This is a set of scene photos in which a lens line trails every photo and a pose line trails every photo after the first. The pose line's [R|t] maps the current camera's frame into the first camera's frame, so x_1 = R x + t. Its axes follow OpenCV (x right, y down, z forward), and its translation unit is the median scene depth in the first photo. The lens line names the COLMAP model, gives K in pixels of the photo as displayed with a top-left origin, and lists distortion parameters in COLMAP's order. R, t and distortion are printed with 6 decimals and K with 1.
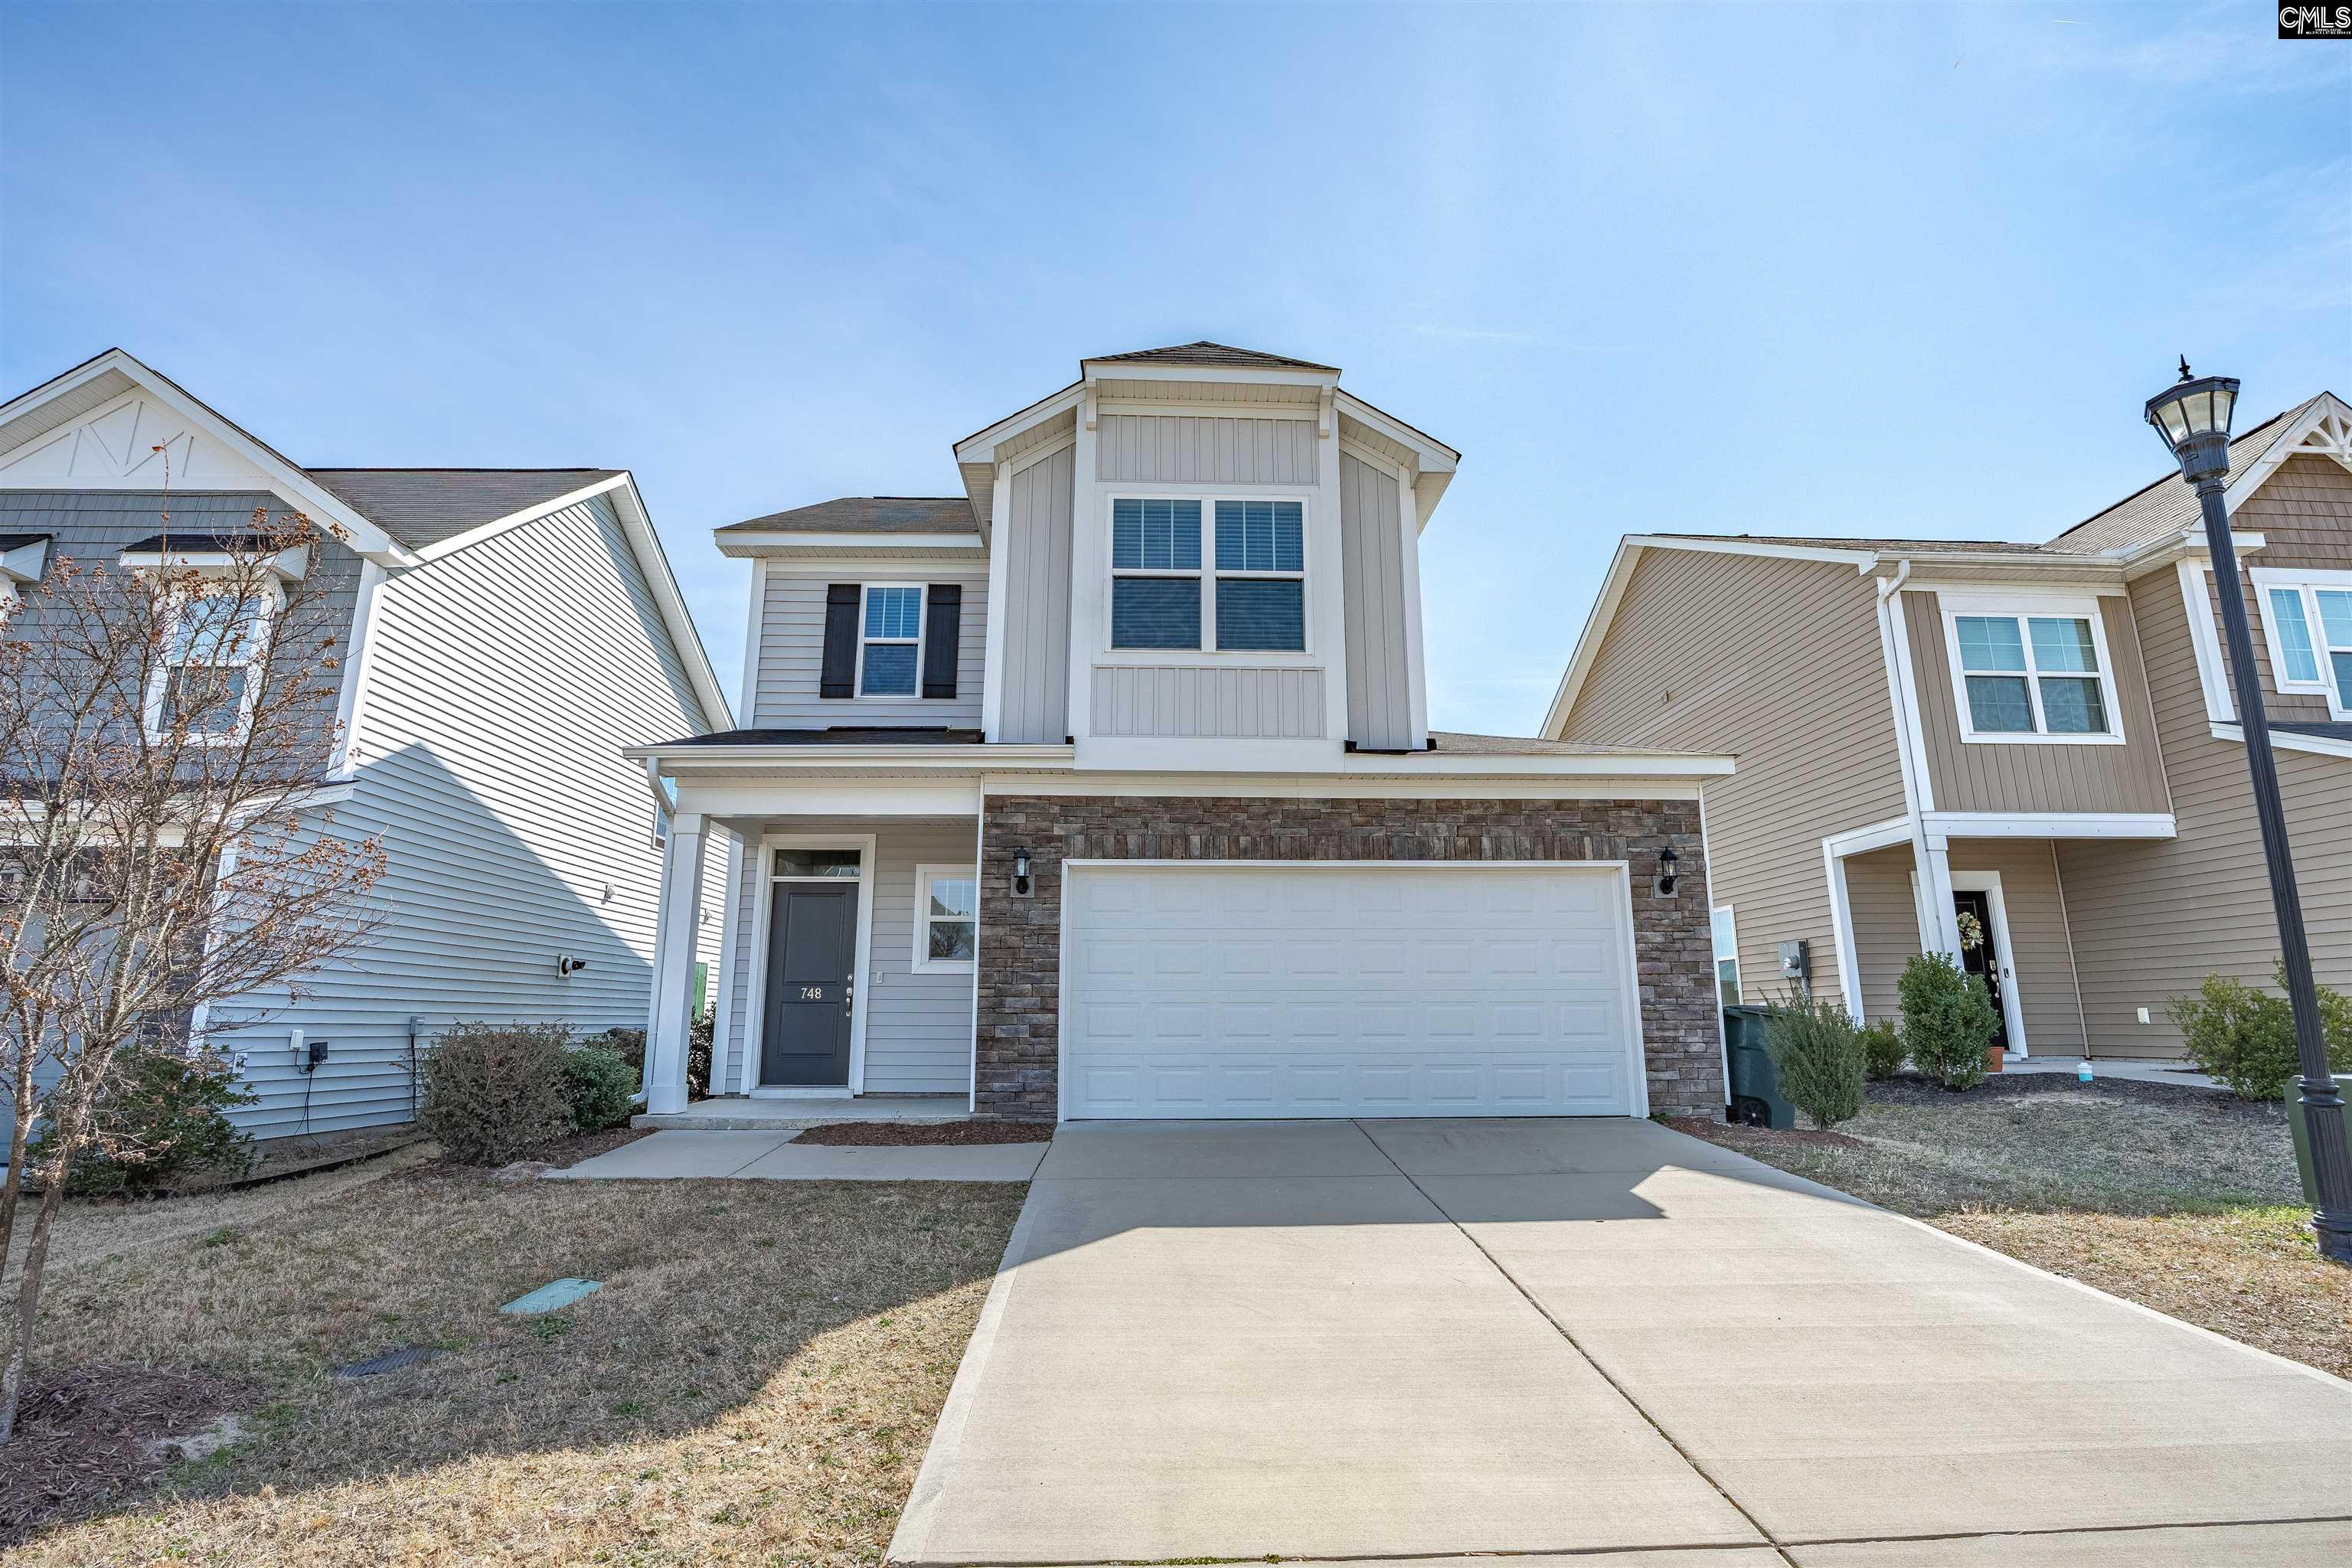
lens RADIAL K [[1086.4, 0, 1175.7], [0, 1086.4, 778.2], [0, 0, 1]] dist [-0.032826, 0.005783]
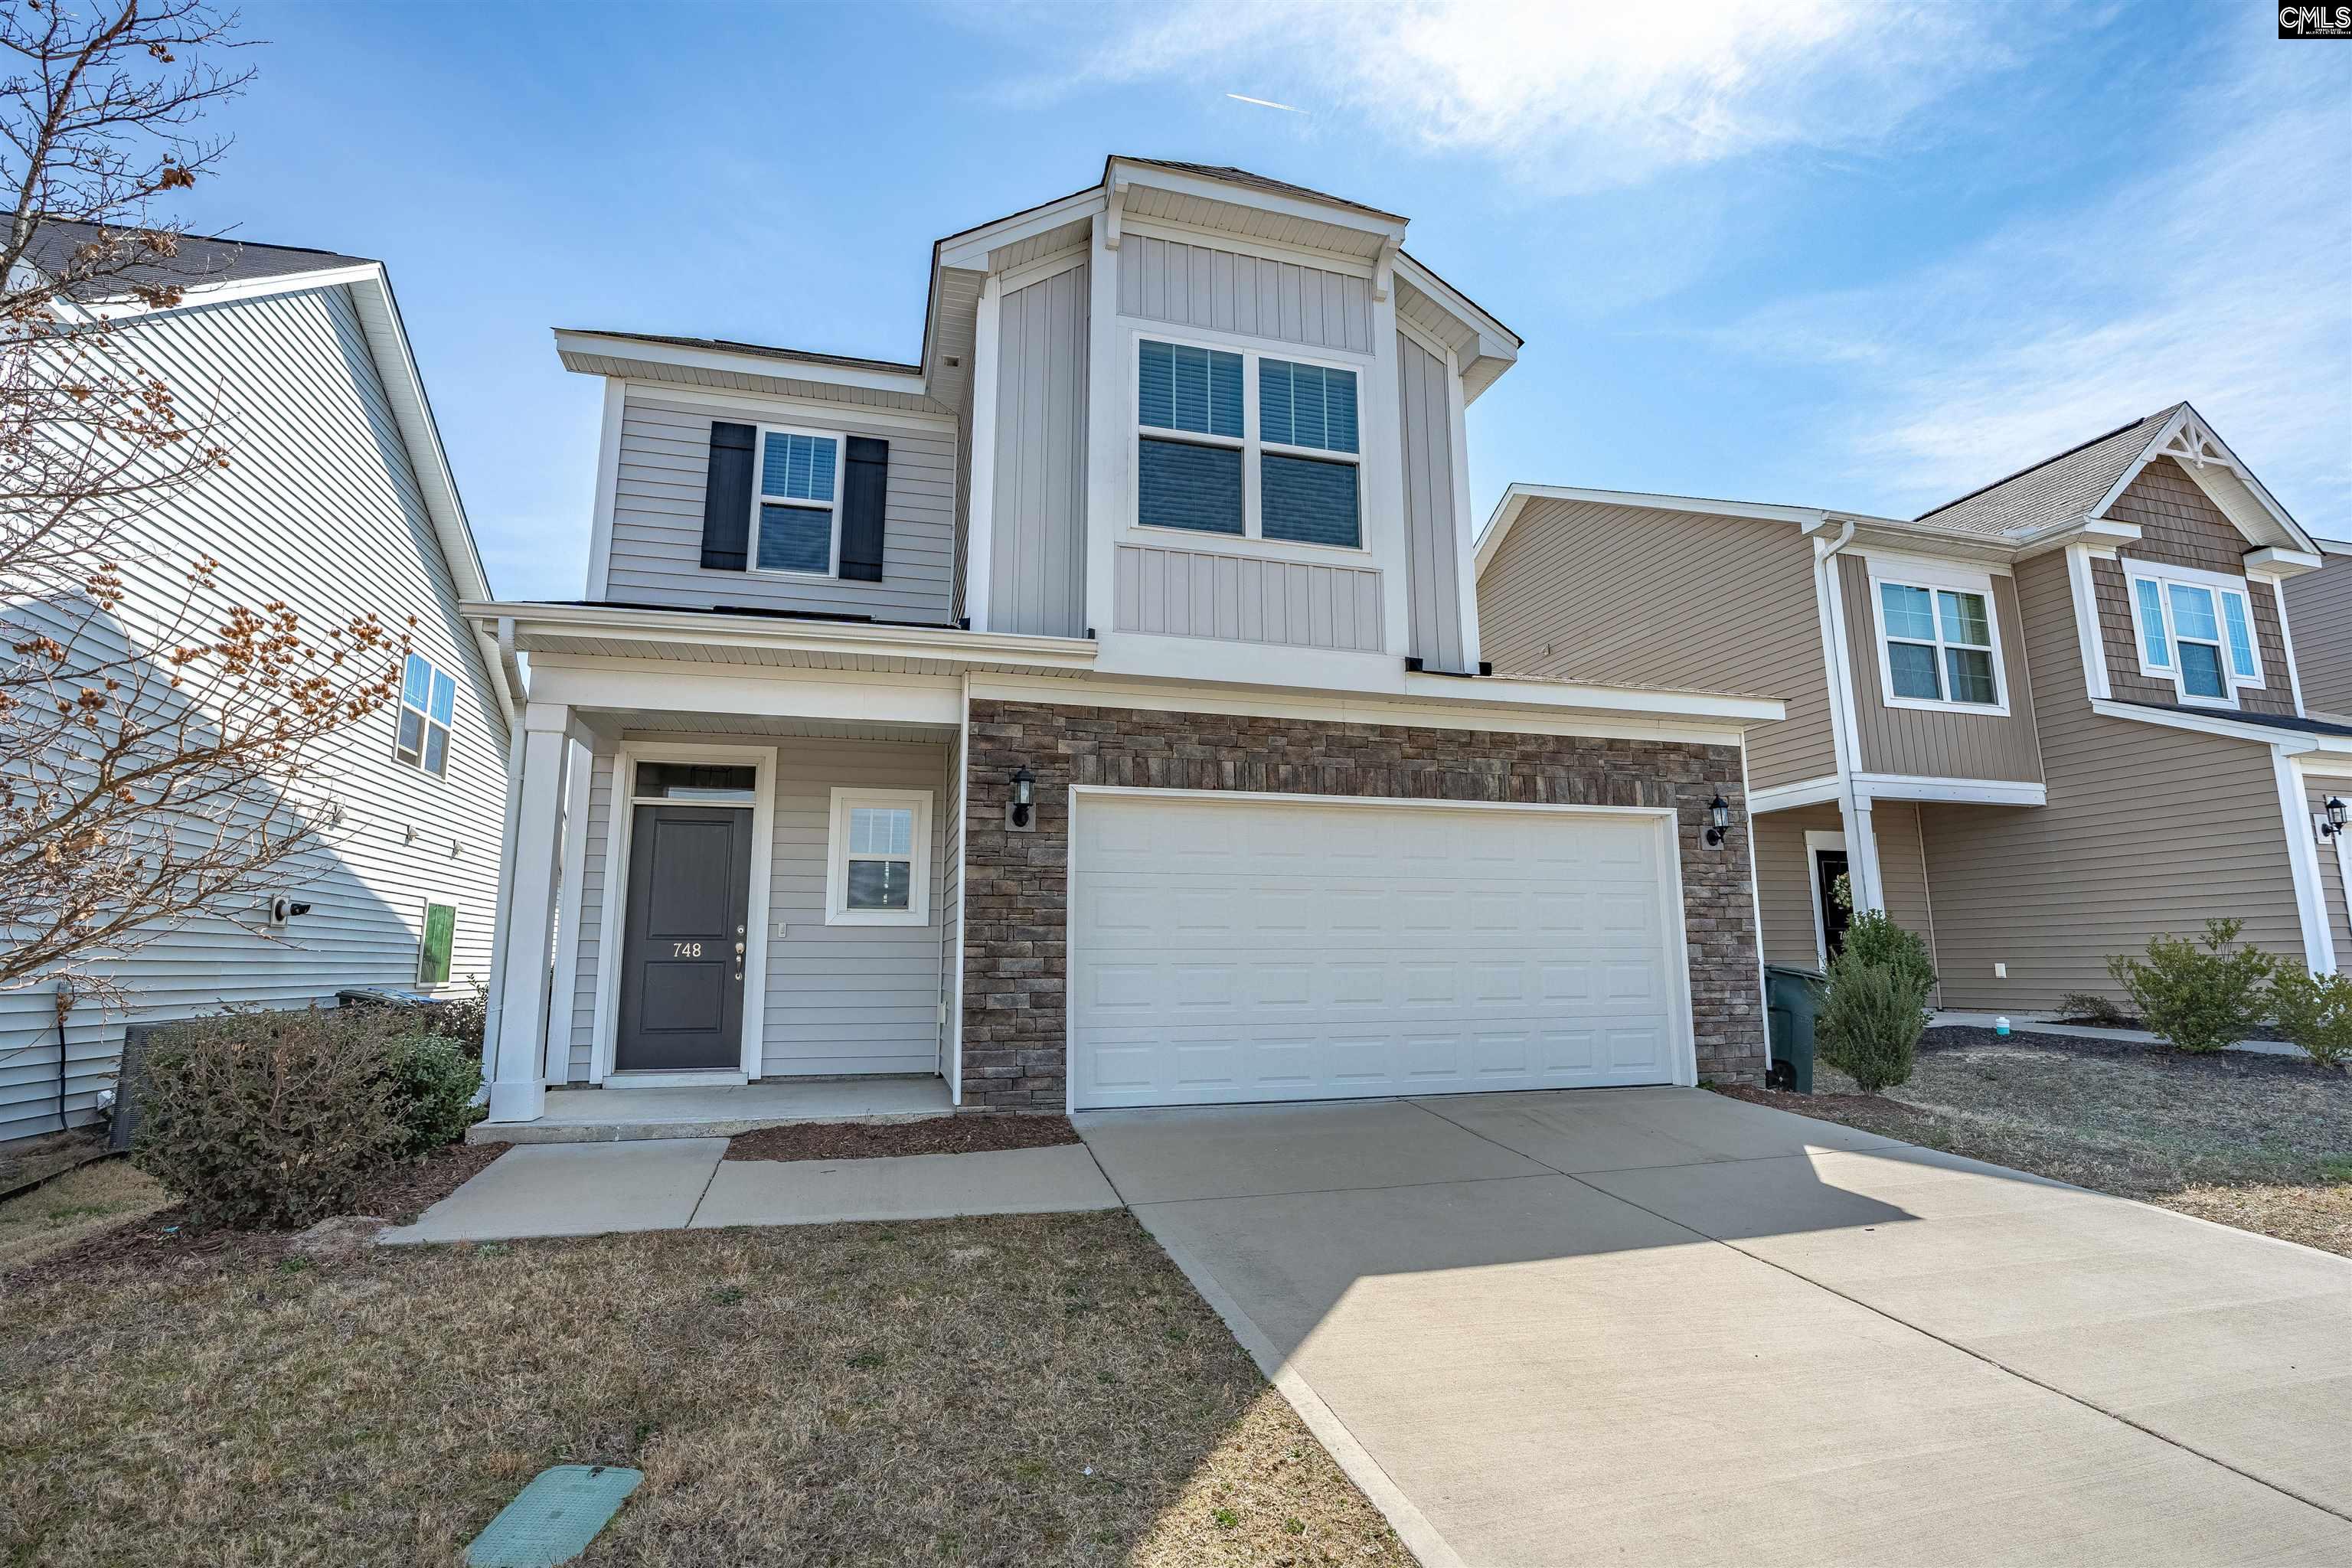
lens RADIAL K [[1086.4, 0, 1172.8], [0, 1086.4, 773.9], [0, 0, 1]] dist [-0.032826, 0.005783]
pose [[0.971666, 0.037487, 0.233368, -0.210640], [-0.047741, 0.998119, 0.038448, 0.031752], [-0.231488, -0.048500, 0.971628, 0.205945]]
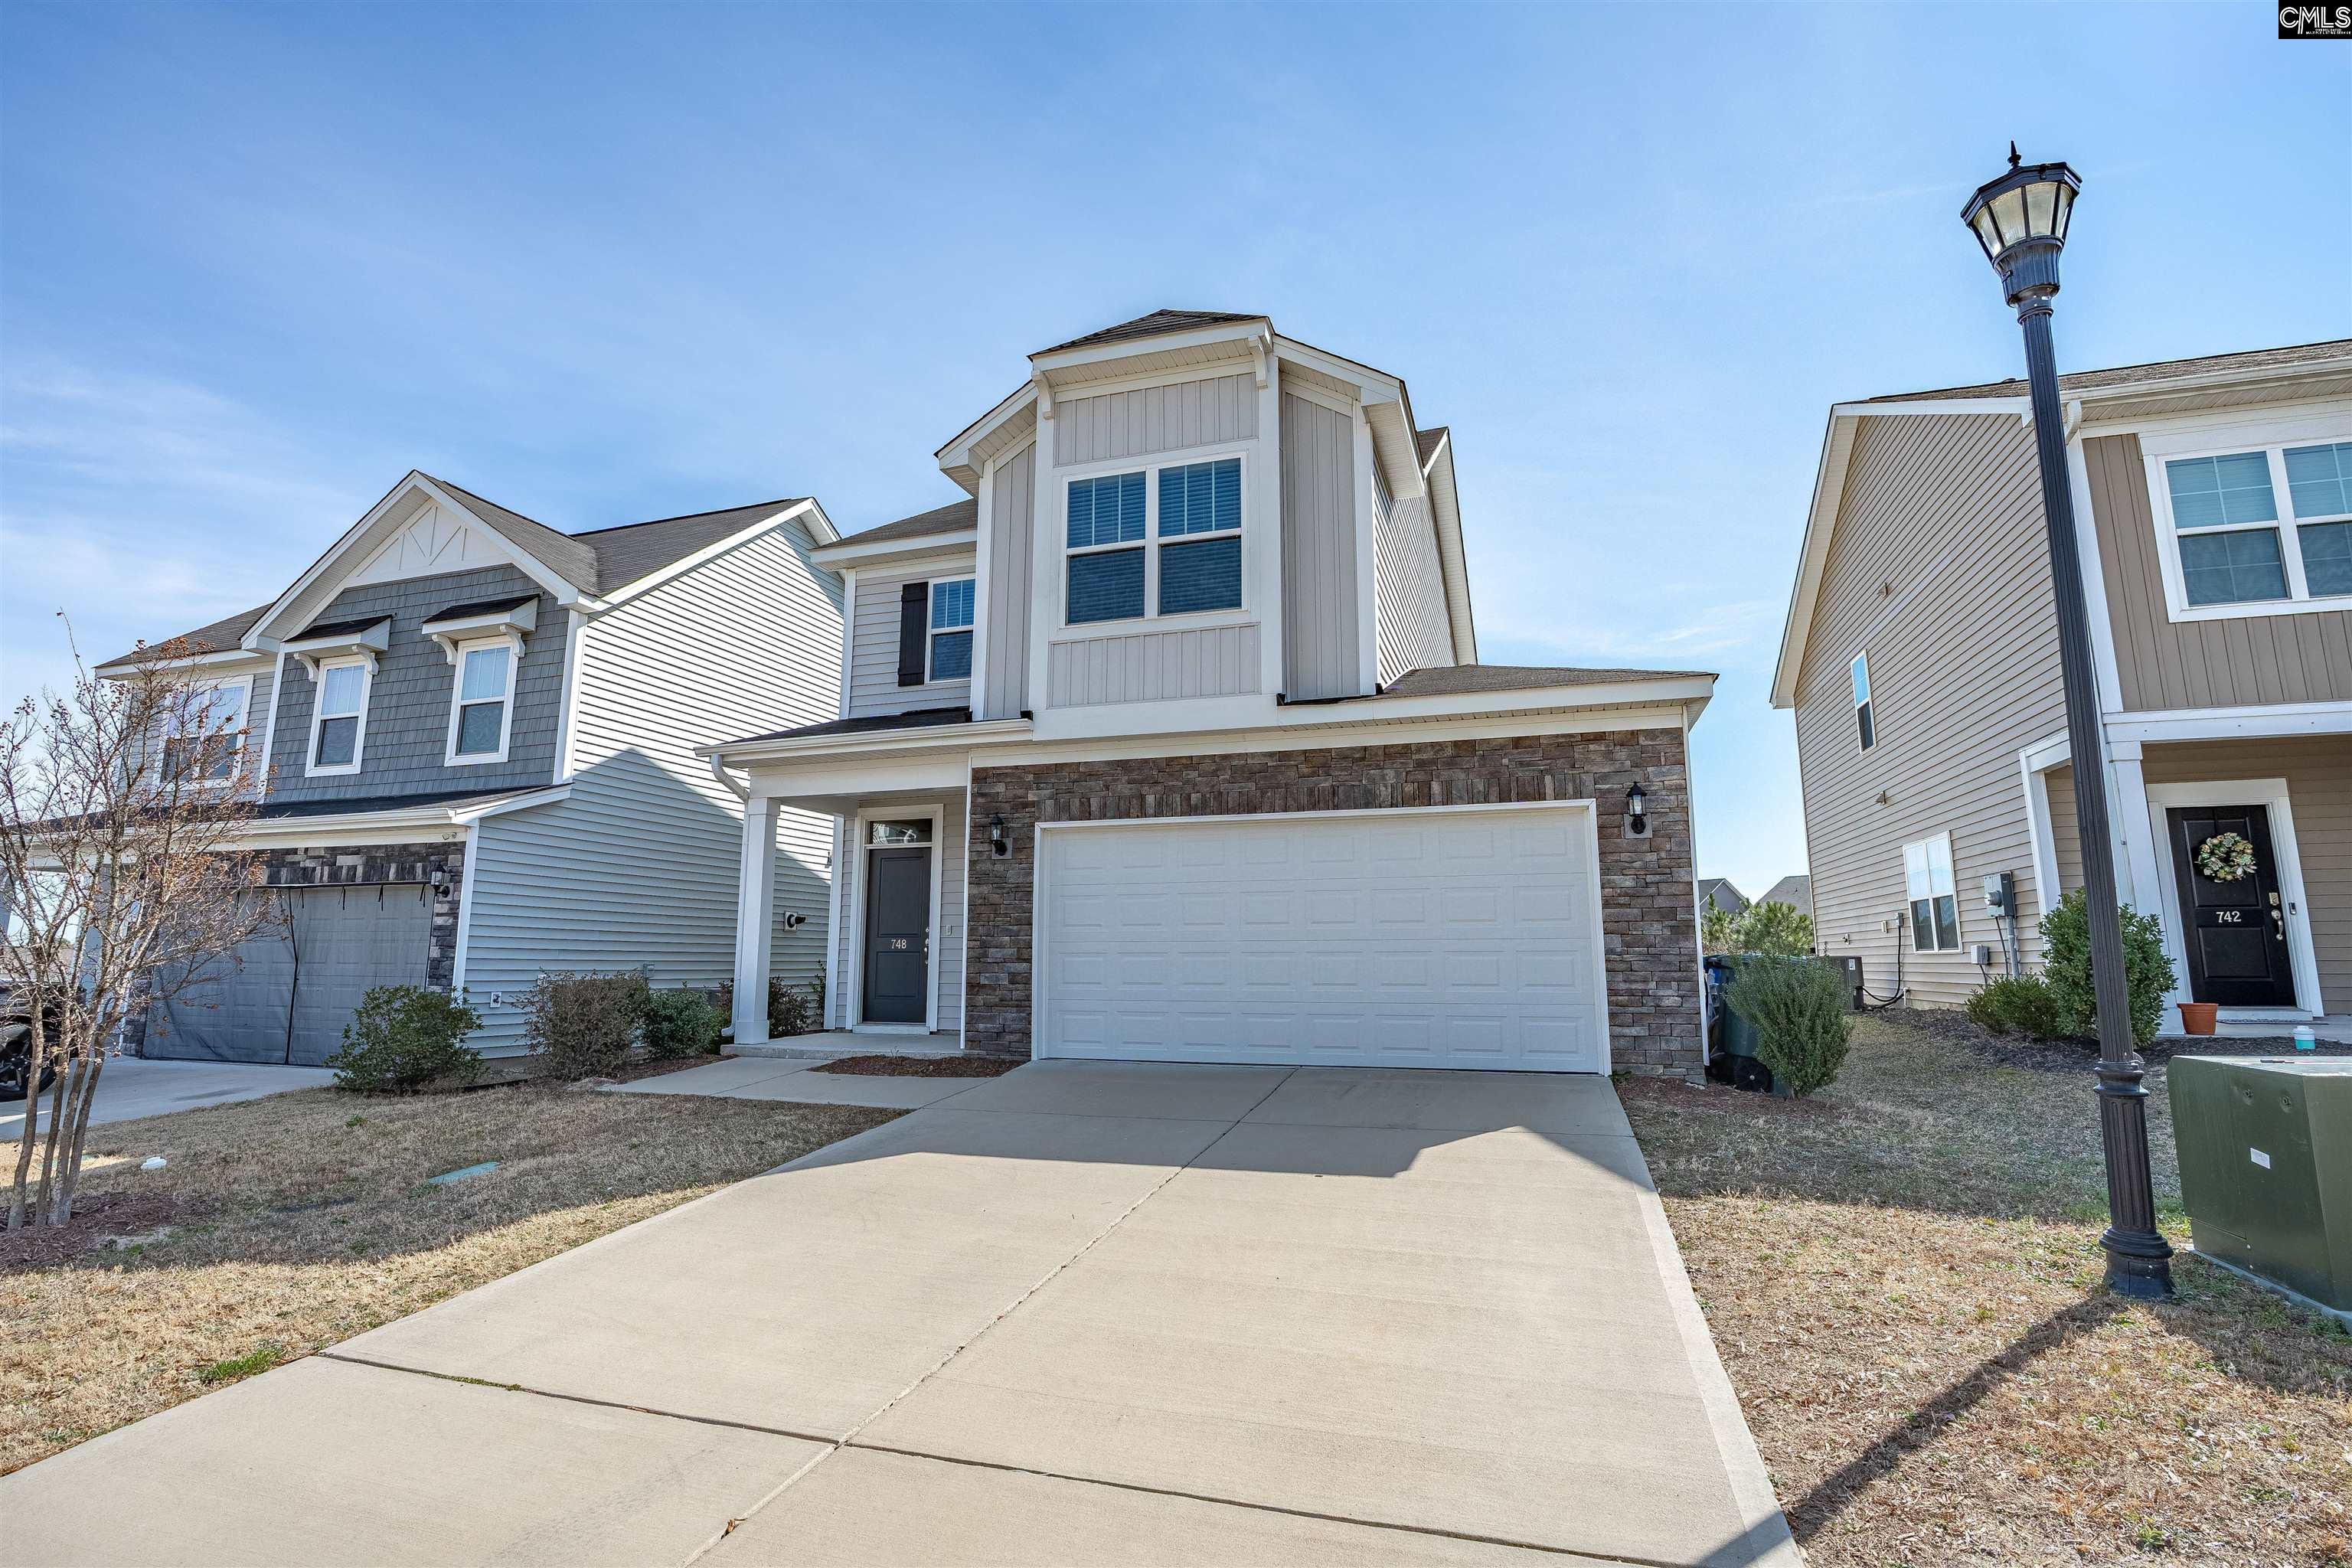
lens RADIAL K [[1086.4, 0, 1183.5], [0, 1086.4, 773.7], [0, 0, 1]] dist [-0.032826, 0.005783]
pose [[0.942581, -0.055939, -0.329258, 0.388196], [0.072603, 0.996617, 0.038523, -0.005786], [0.325989, -0.060216, 0.943454, 0.019563]]
